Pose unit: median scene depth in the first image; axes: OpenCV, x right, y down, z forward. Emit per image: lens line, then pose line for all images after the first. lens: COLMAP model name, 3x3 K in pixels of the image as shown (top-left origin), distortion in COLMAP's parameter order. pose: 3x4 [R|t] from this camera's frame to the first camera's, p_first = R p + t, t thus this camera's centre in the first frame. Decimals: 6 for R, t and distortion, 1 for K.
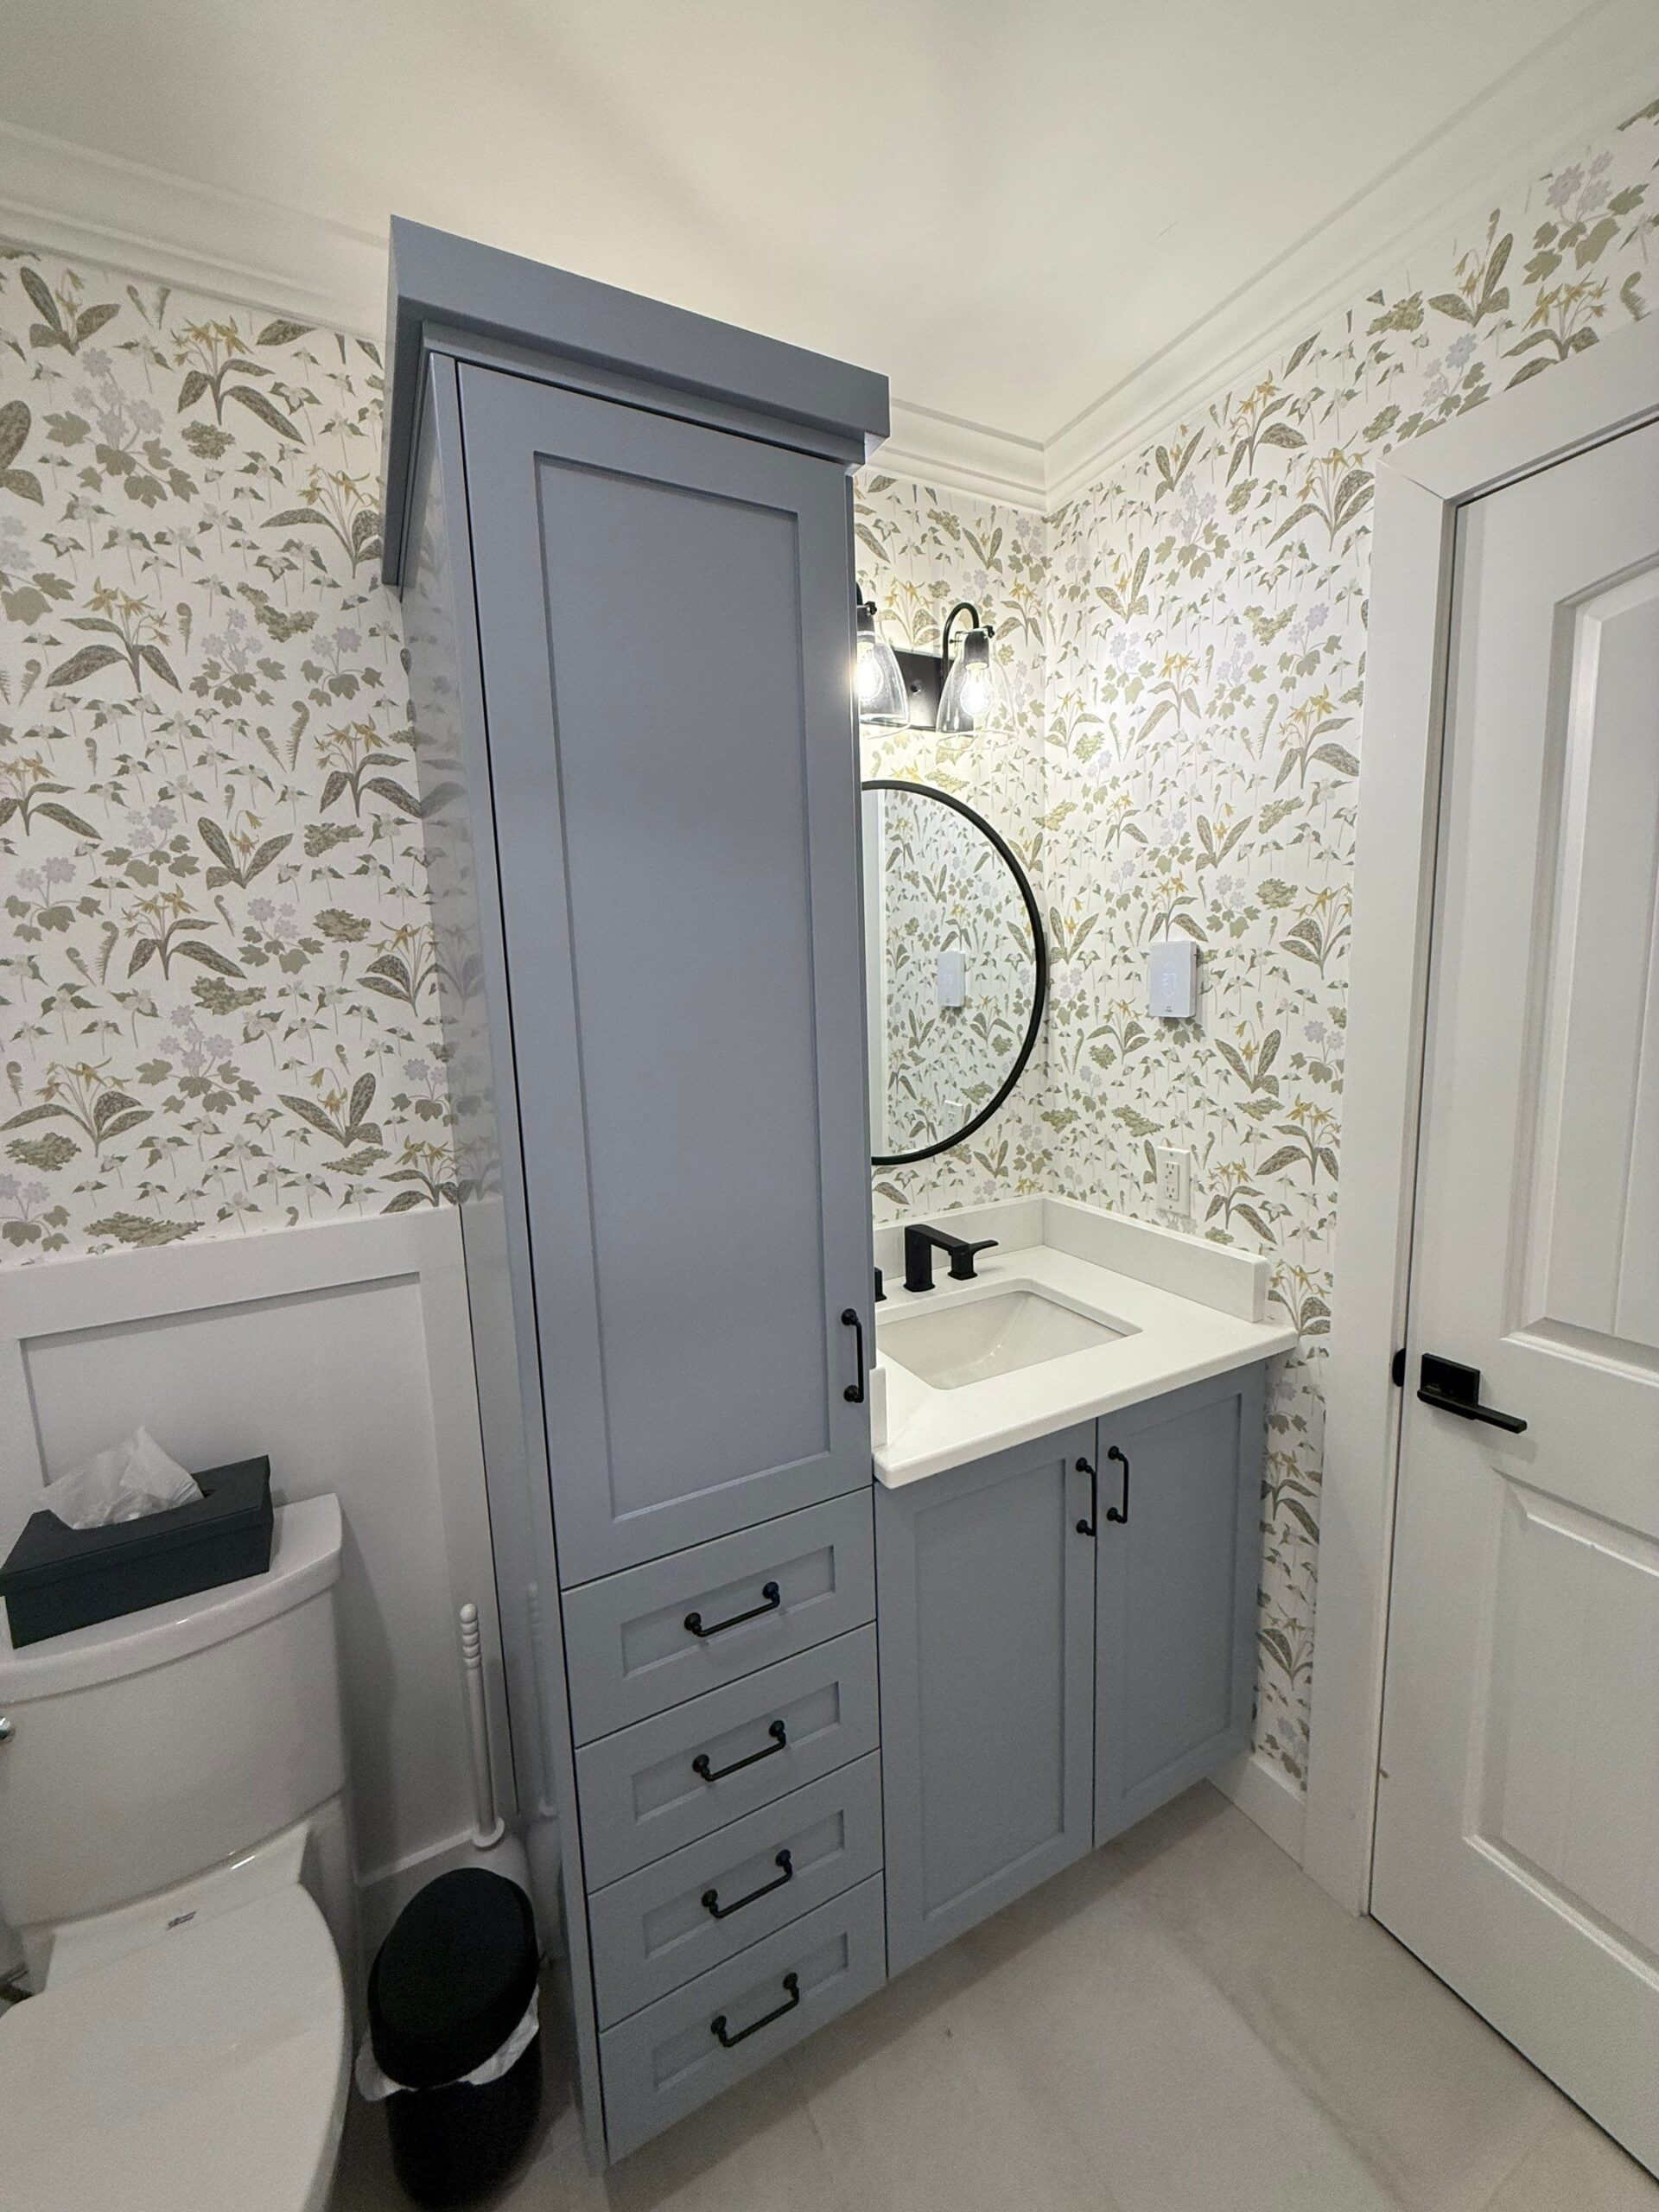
lens RADIAL K [[887.3, 0, 830.9], [0, 887.3, 1101.2], [0, 0, 1]] dist [0.002767, 0.000036]
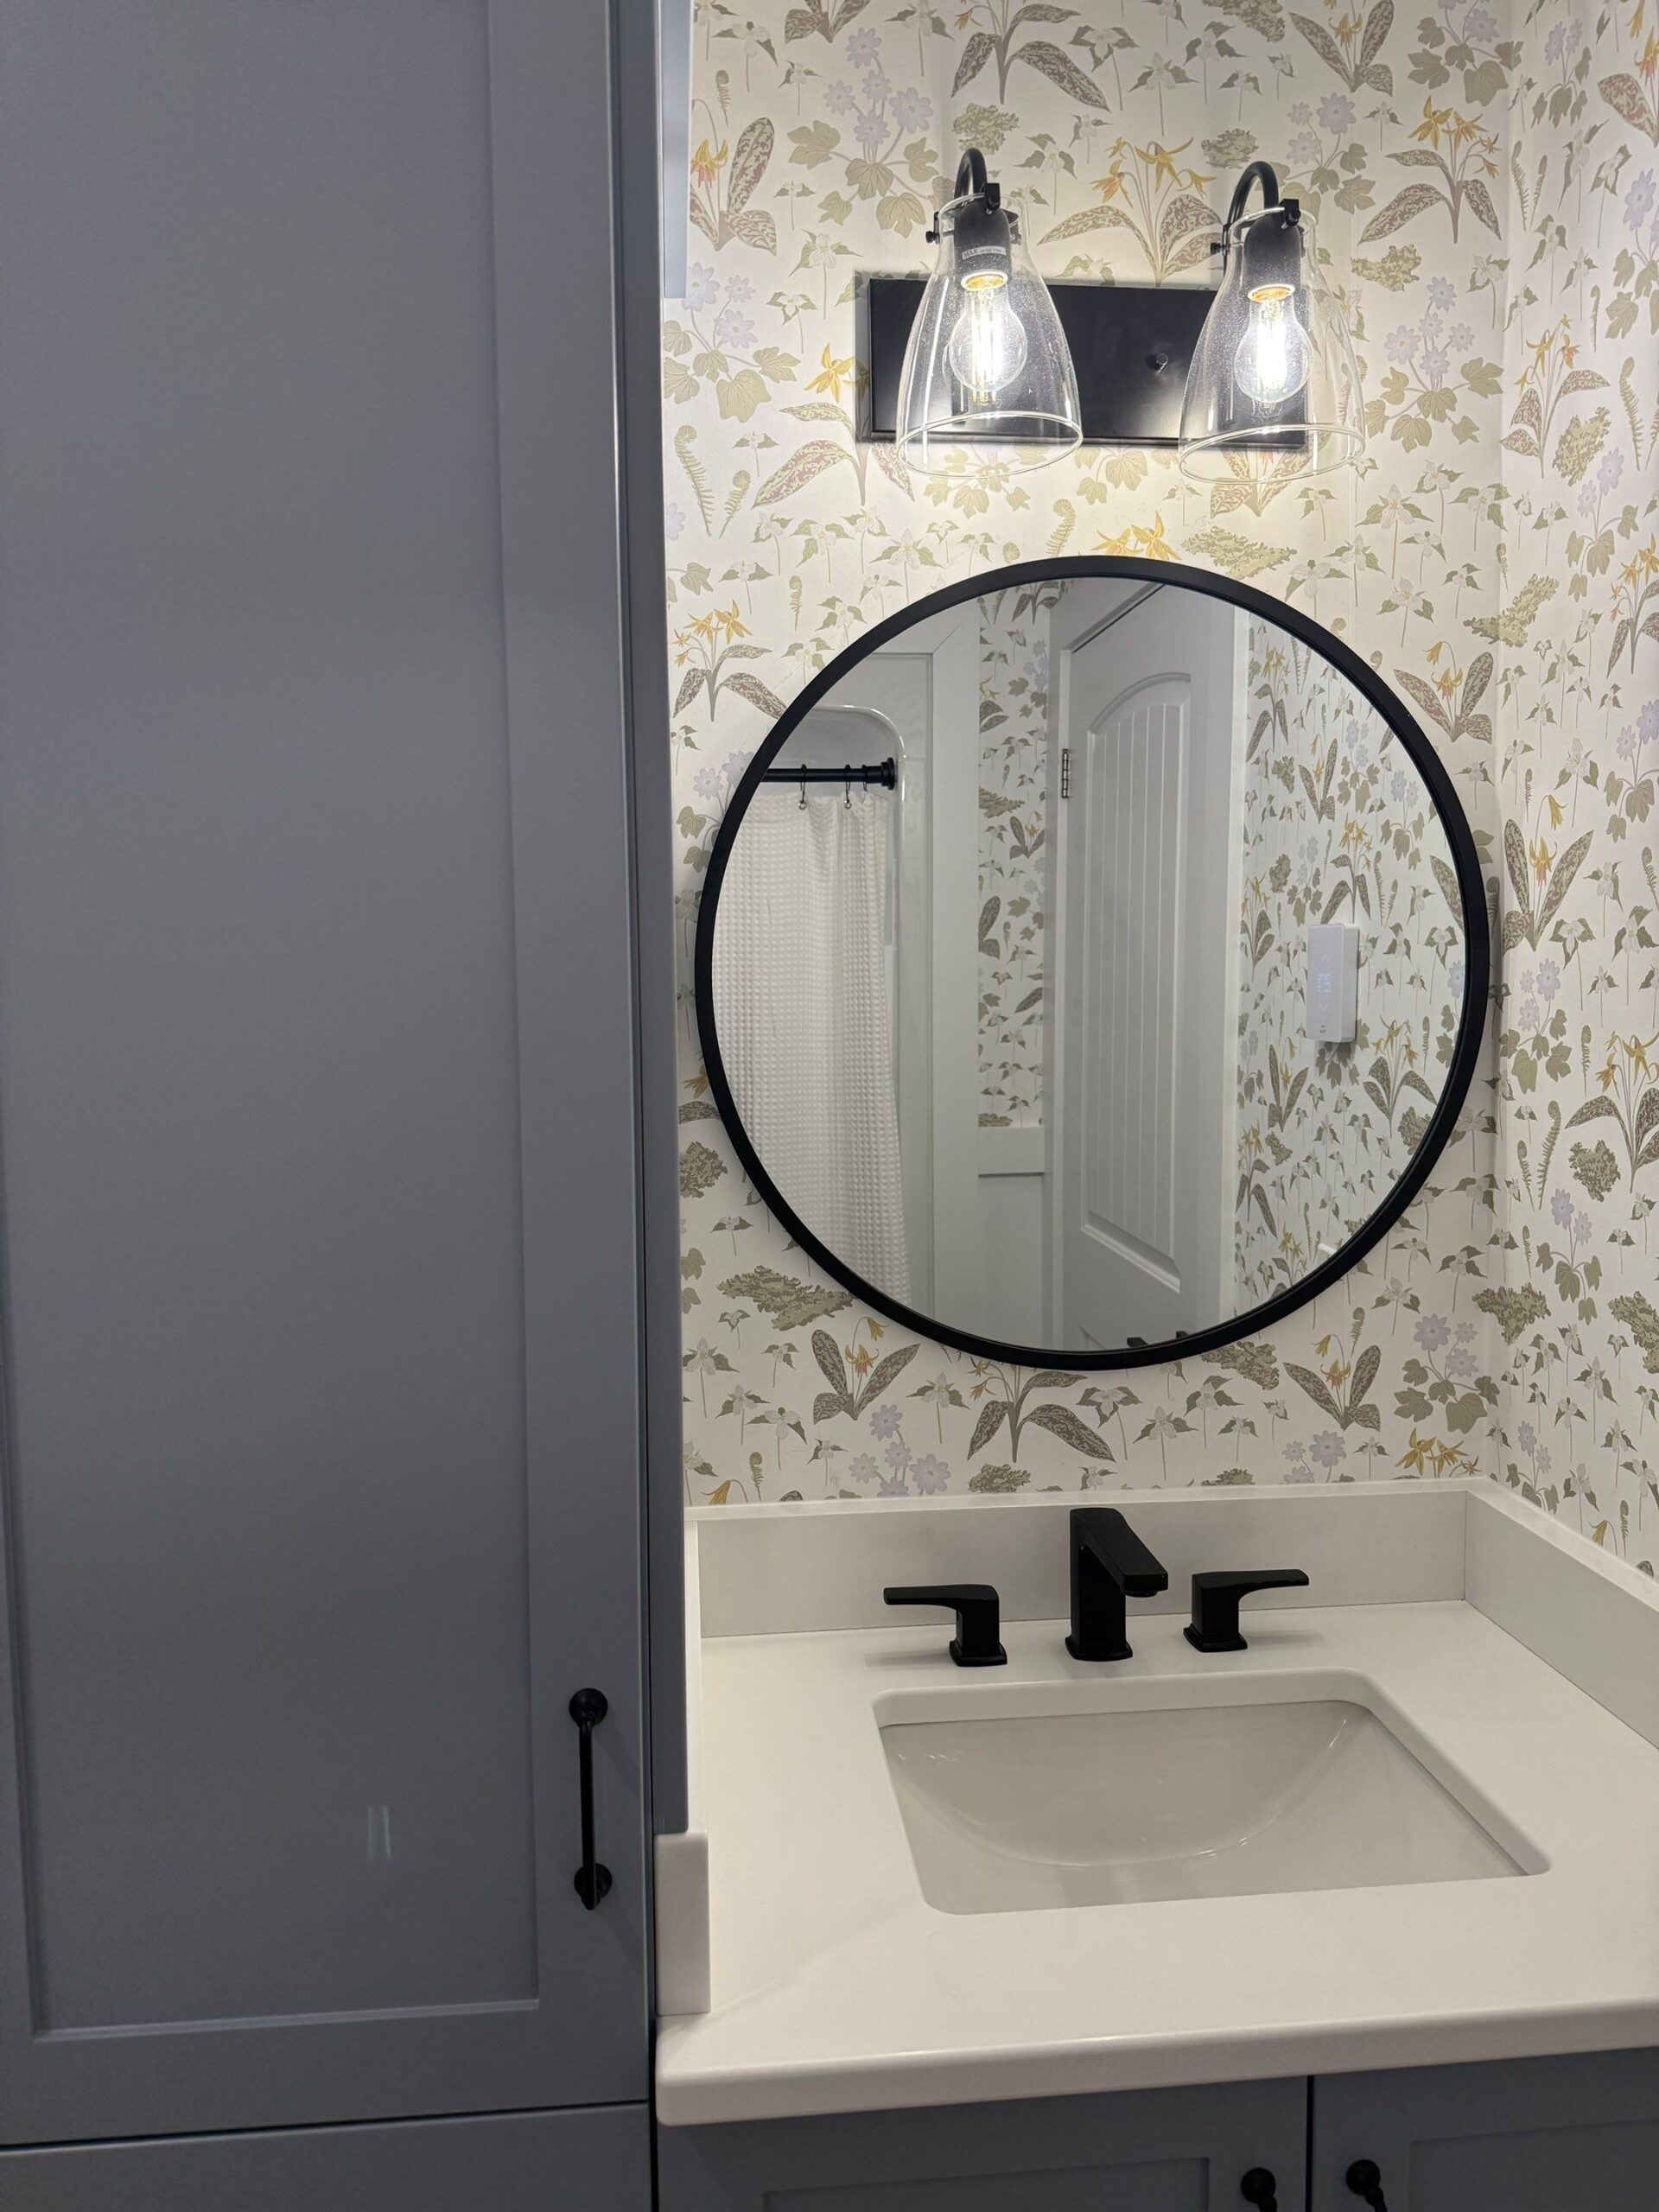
lens RADIAL K [[1578.4, 0, 824.4], [0, 1578.4, 1112.4], [0, 0, 1]] dist [-0.000531, -0.005852]
pose [[0.923909, 0.053087, -0.378913, 0.256809], [-0.074970, 0.996249, -0.043221, -0.018612], [0.375197, 0.068339, 0.924423, 0.181138]]
